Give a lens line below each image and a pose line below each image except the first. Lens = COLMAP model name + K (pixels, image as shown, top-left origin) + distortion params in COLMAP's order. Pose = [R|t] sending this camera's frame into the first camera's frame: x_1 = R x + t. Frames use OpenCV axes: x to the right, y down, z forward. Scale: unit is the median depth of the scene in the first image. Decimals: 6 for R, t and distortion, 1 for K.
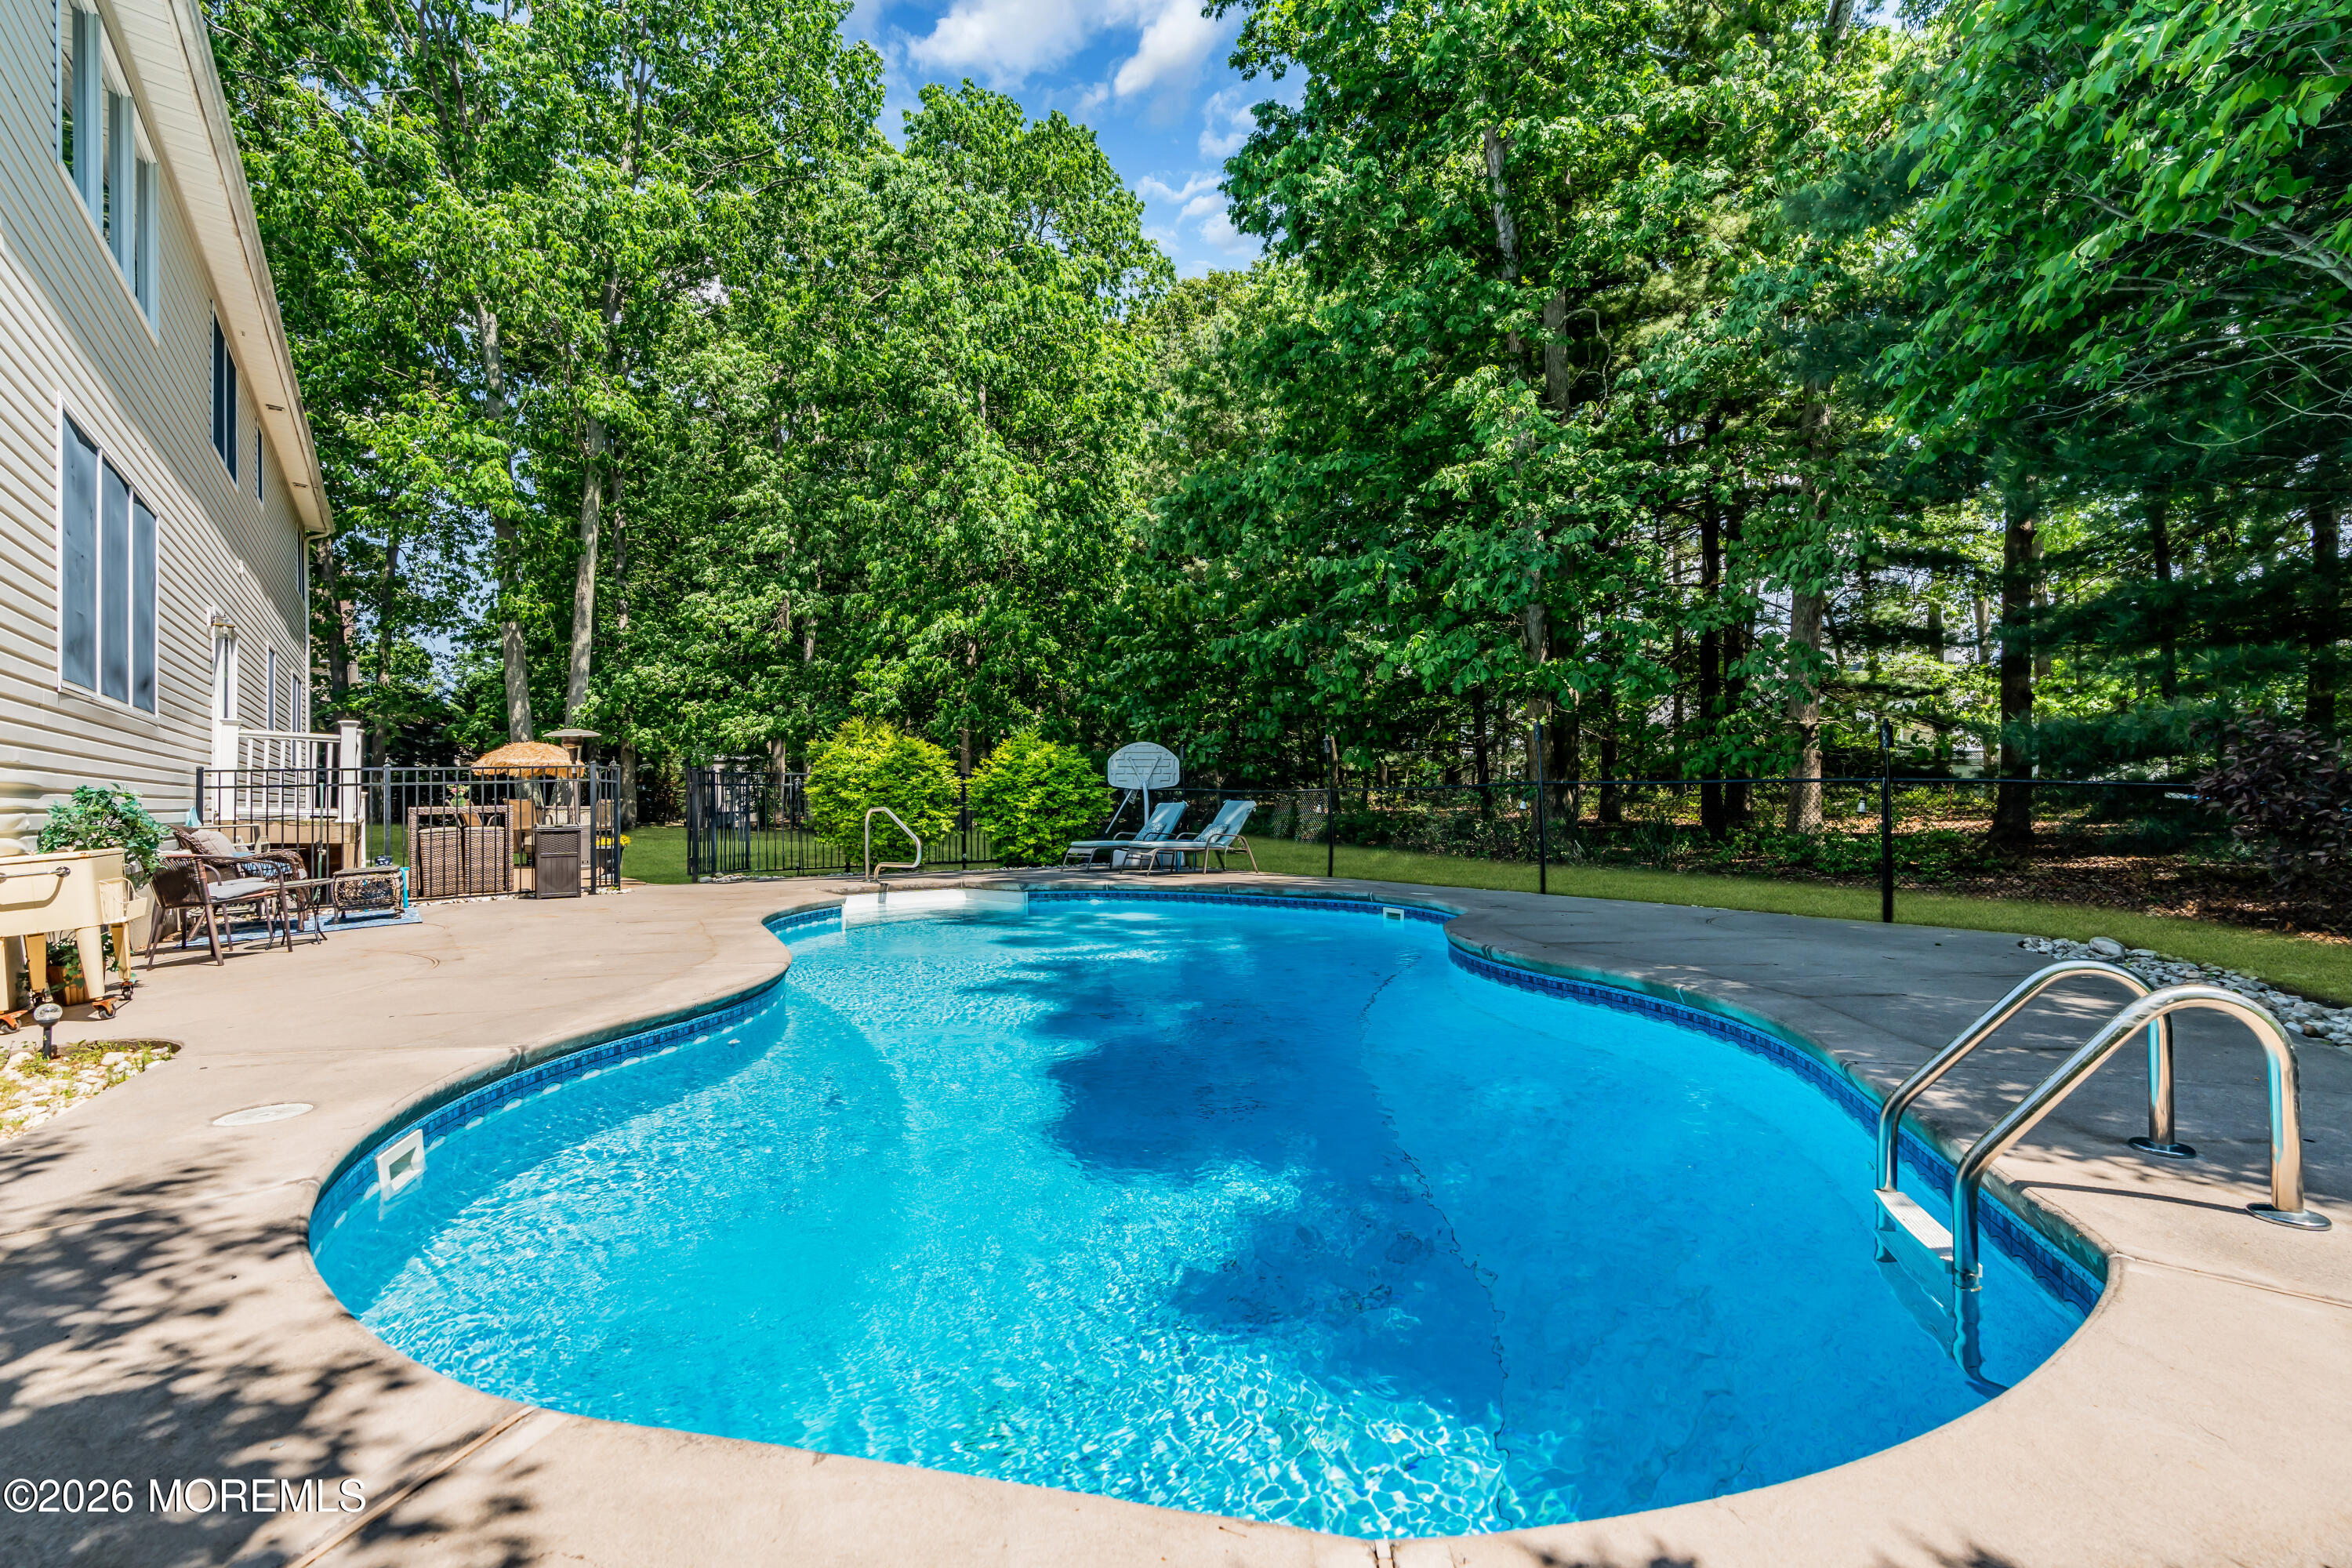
lens RADIAL K [[1076.5, 0, 1176.0], [0, 1076.5, 784.0], [0, 0, 1]] dist [0.000999, 0.000042]
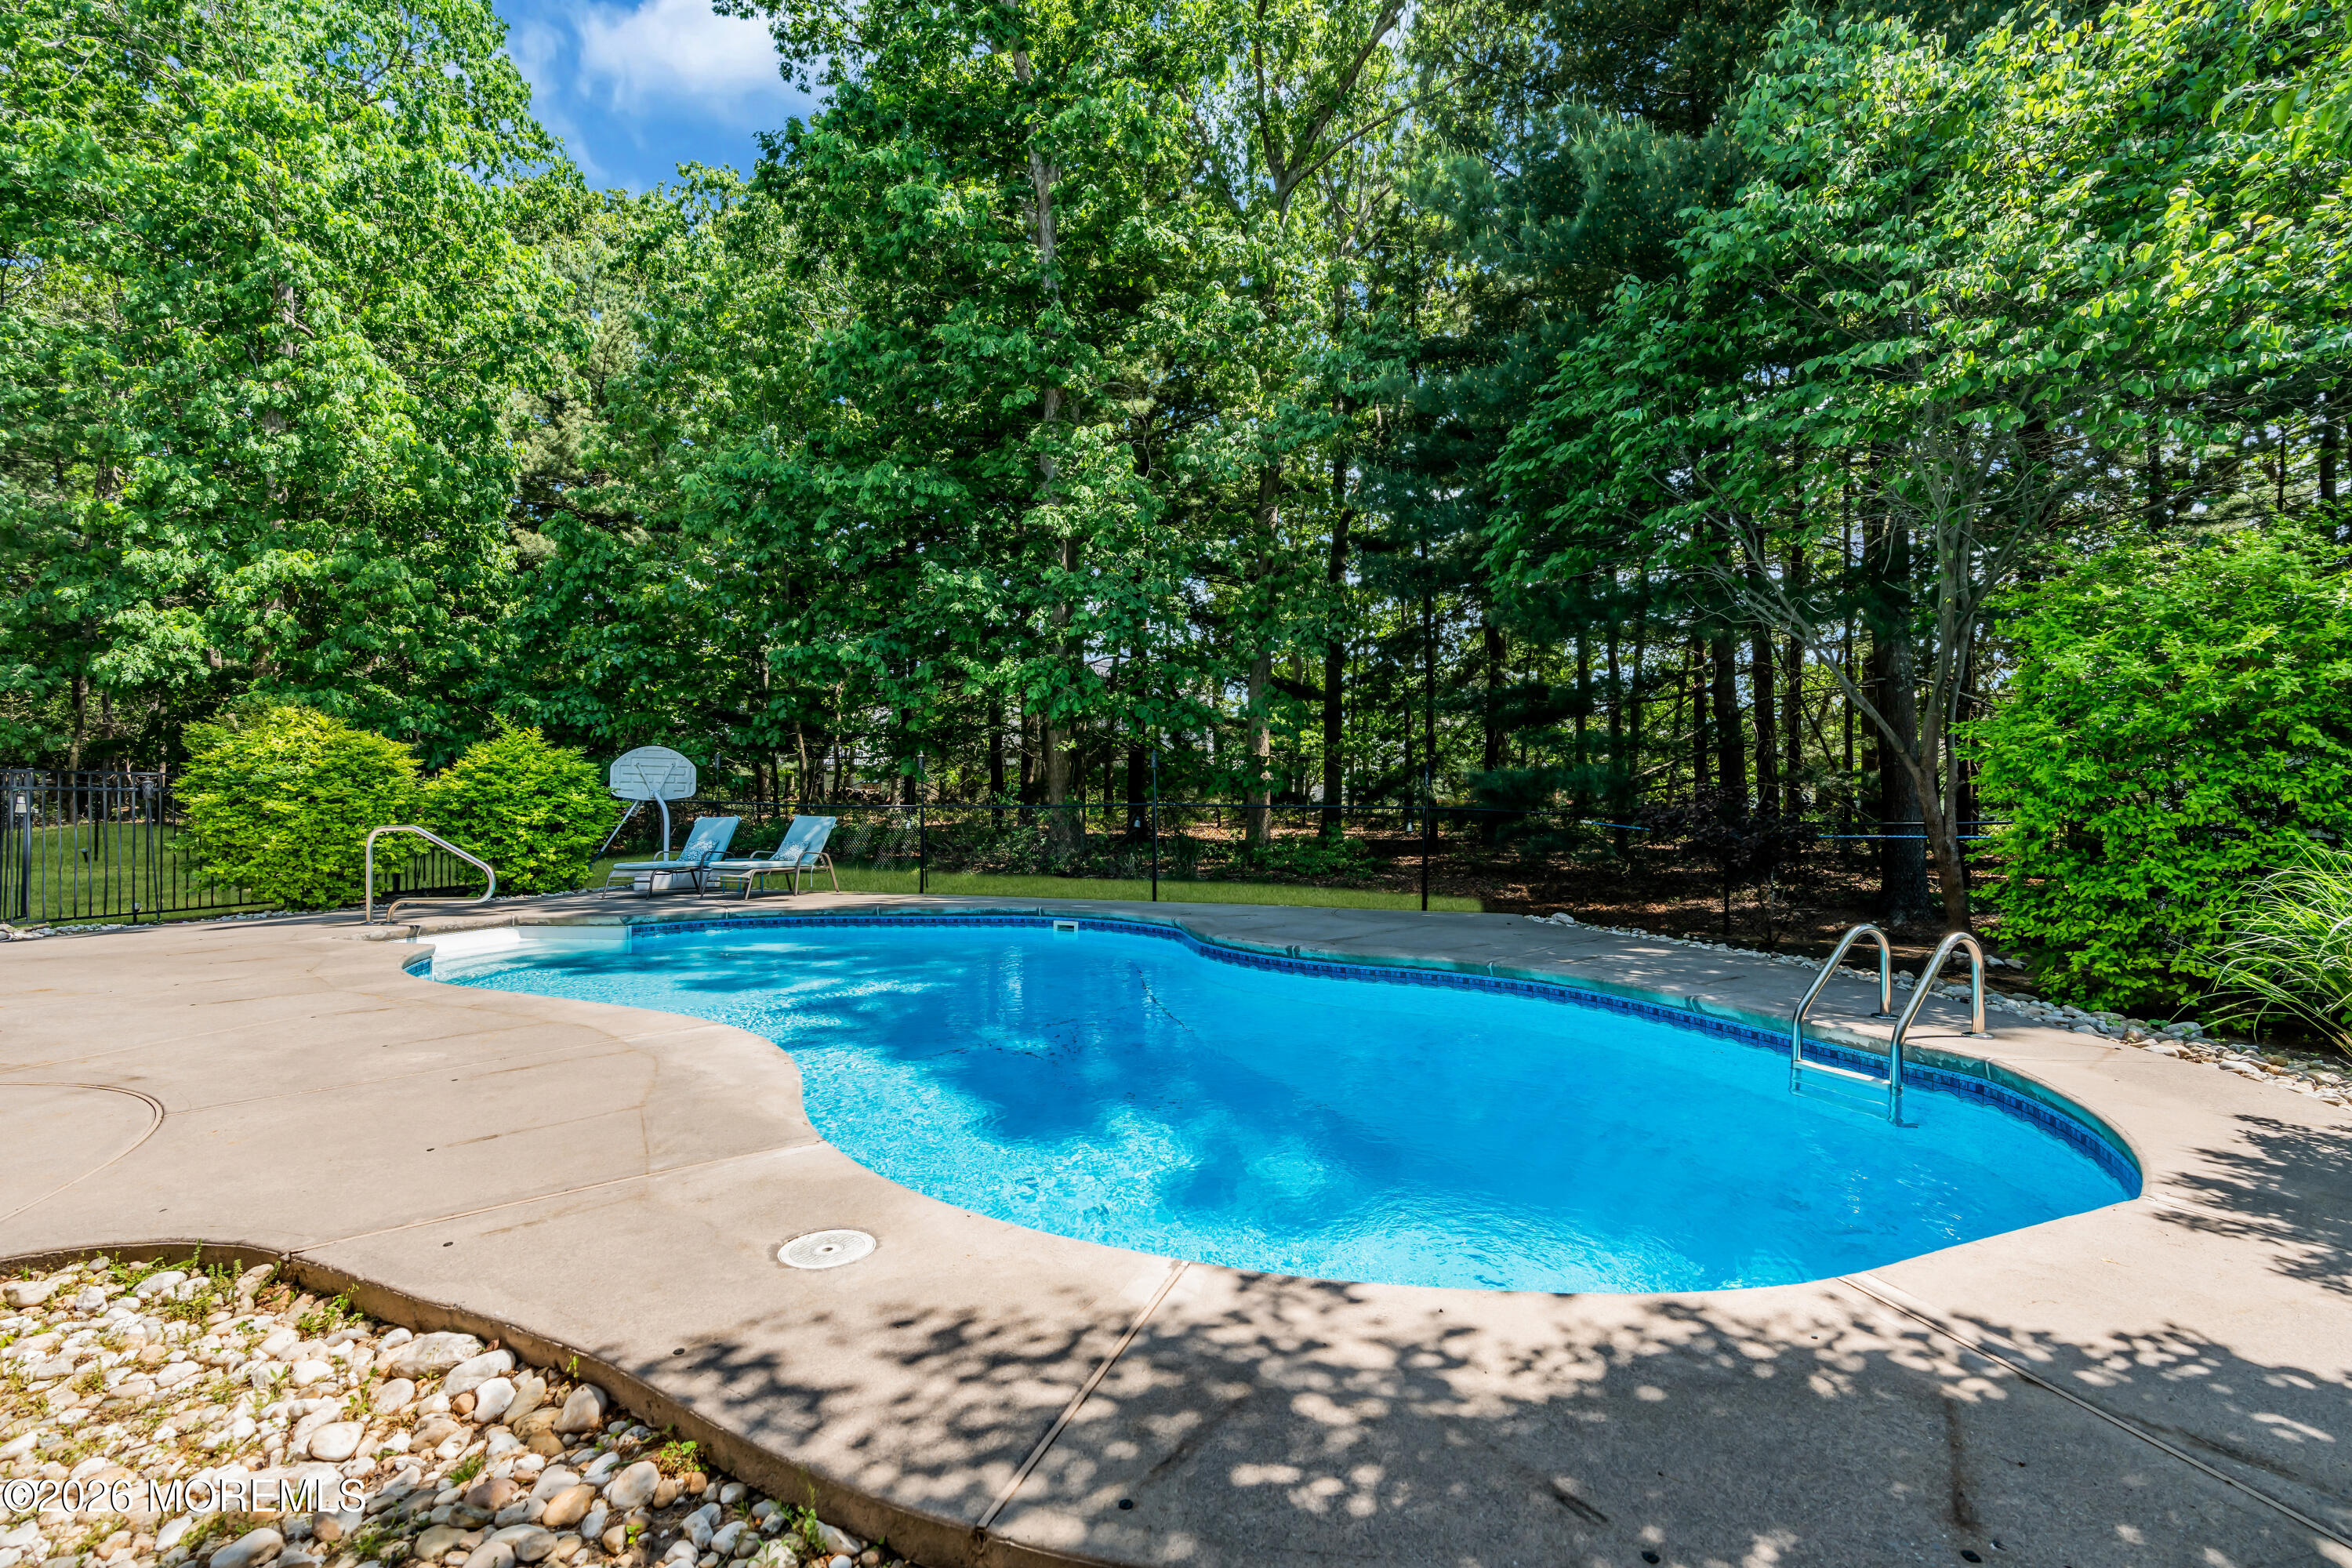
lens RADIAL K [[1144.3, 0, 1116.5], [0, 1144.3, 794.6], [0, 0, 1]] dist [-0.001953, -0.000456]
pose [[0.798176, 0.014390, 0.602252, -0.316426], [-0.018456, 0.999830, 0.000570, -0.008302], [-0.602141, -0.011570, 0.798306, 0.046131]]
